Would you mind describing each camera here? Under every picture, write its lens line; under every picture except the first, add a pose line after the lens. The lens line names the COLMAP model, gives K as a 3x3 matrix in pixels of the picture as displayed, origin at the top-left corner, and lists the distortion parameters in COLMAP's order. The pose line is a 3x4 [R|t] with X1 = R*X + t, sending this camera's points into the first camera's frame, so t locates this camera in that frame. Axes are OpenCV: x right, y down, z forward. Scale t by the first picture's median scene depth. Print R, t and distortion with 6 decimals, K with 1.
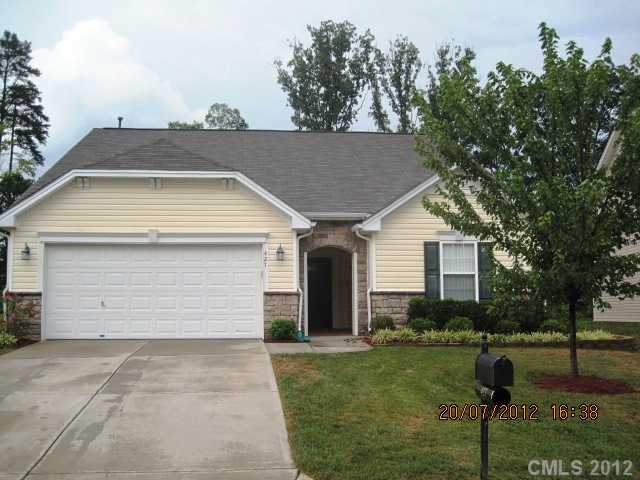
lens RADIAL K [[675.3, 0, 320.0], [0, 675.3, 240.0], [0, 0, 1]] dist [-0.116404, 0.027699]
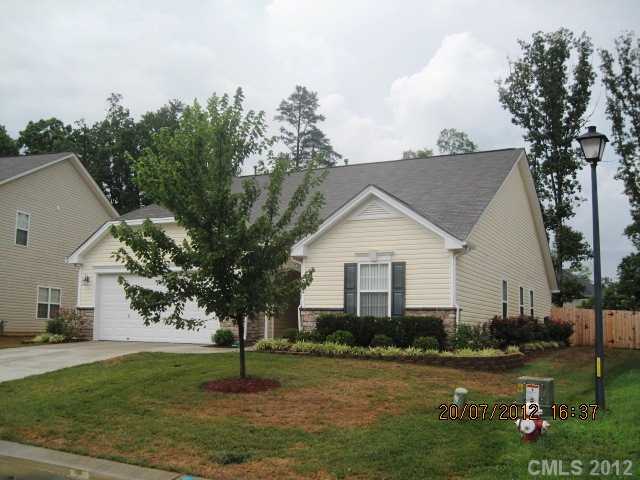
lens RADIAL K [[675.3, 0, 320.0], [0, 675.3, 240.0], [0, 0, 1]] dist [-0.116404, 0.027699]
pose [[0.845937, -0.051227, -0.530816, 0.632497], [0.037319, 0.998622, -0.036900, 0.003083], [0.531975, 0.011405, 0.846683, 0.023524]]
